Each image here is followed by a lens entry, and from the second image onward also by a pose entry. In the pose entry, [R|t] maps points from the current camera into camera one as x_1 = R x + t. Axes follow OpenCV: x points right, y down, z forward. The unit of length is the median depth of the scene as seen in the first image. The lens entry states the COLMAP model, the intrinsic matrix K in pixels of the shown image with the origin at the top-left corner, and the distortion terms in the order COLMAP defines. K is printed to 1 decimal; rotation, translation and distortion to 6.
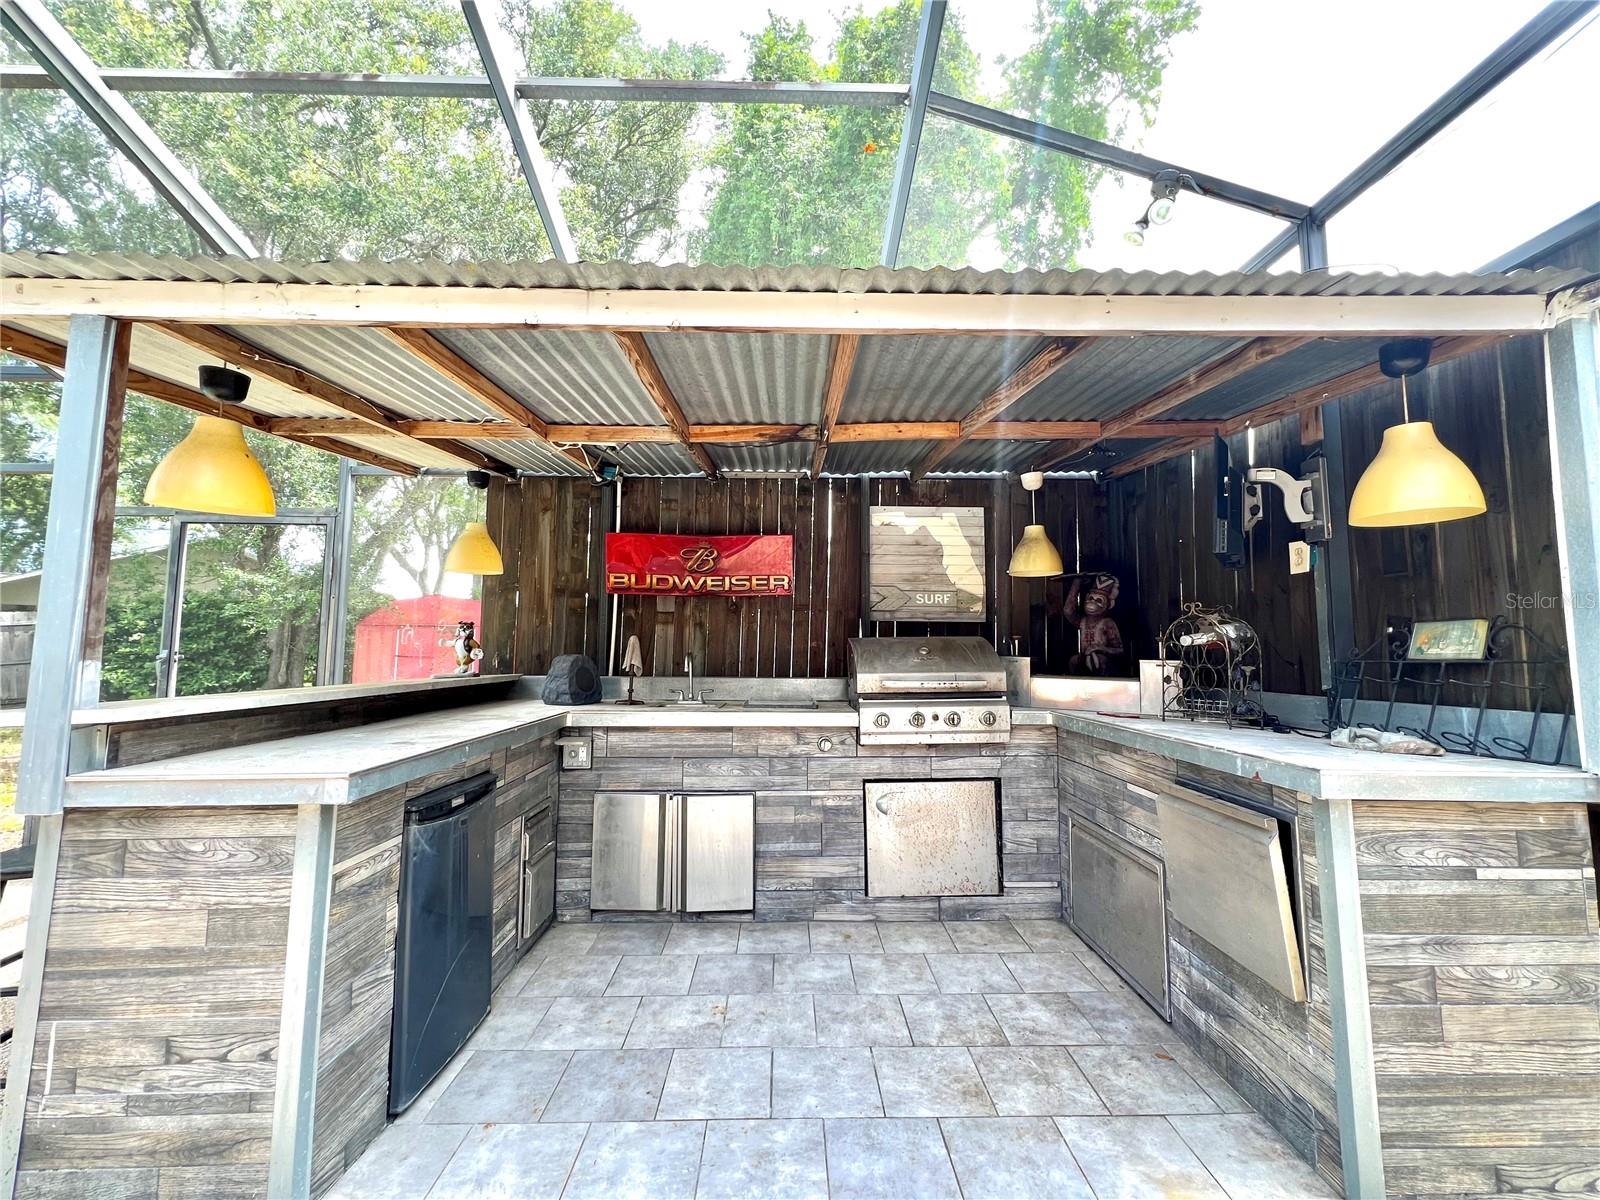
lens RADIAL K [[640.8, 0, 801.4], [0, 640.8, 594.7], [0, 0, 1]] dist [-0.002531, 0.000214]
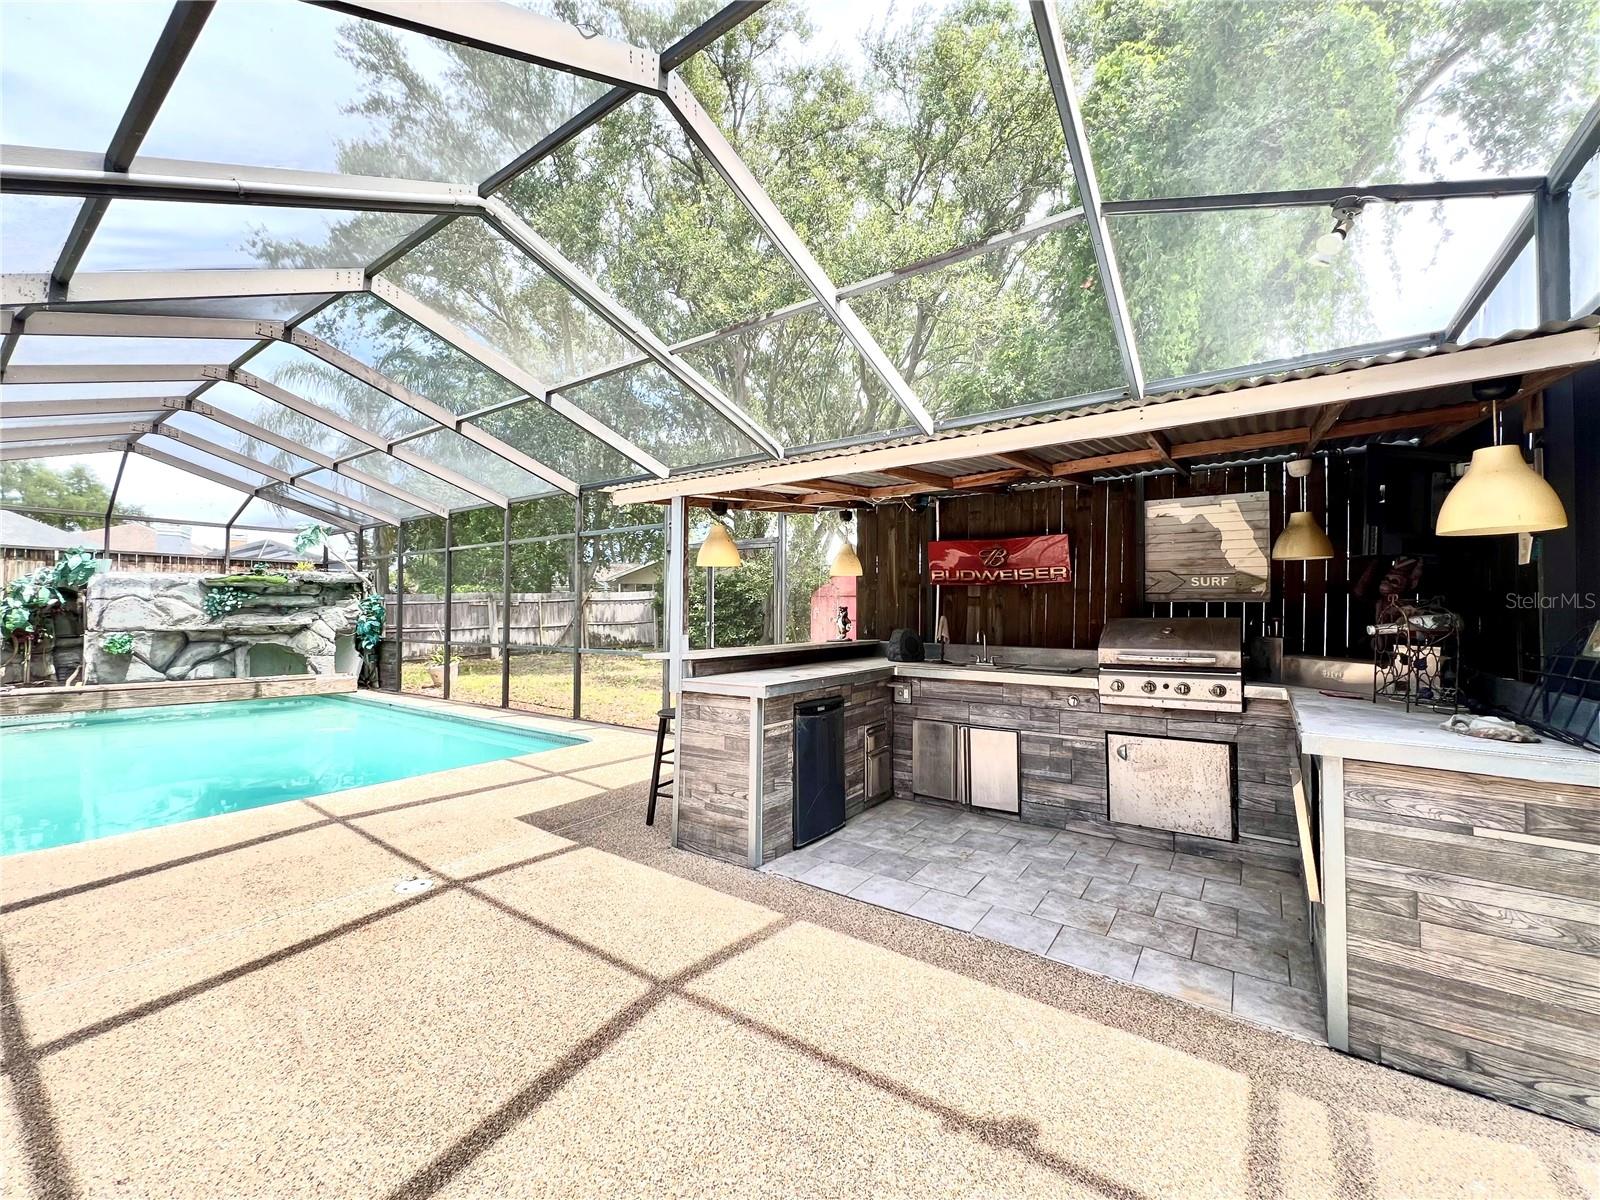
lens RADIAL K [[640.8, 0, 802.4], [0, 640.8, 596.4], [0, 0, 1]] dist [-0.002531, 0.000214]
pose [[0.802873, -0.013077, -0.596007, 0.436100], [0.051545, 0.997538, 0.047550, -0.081773], [0.593917, -0.068898, 0.801570, -0.421166]]
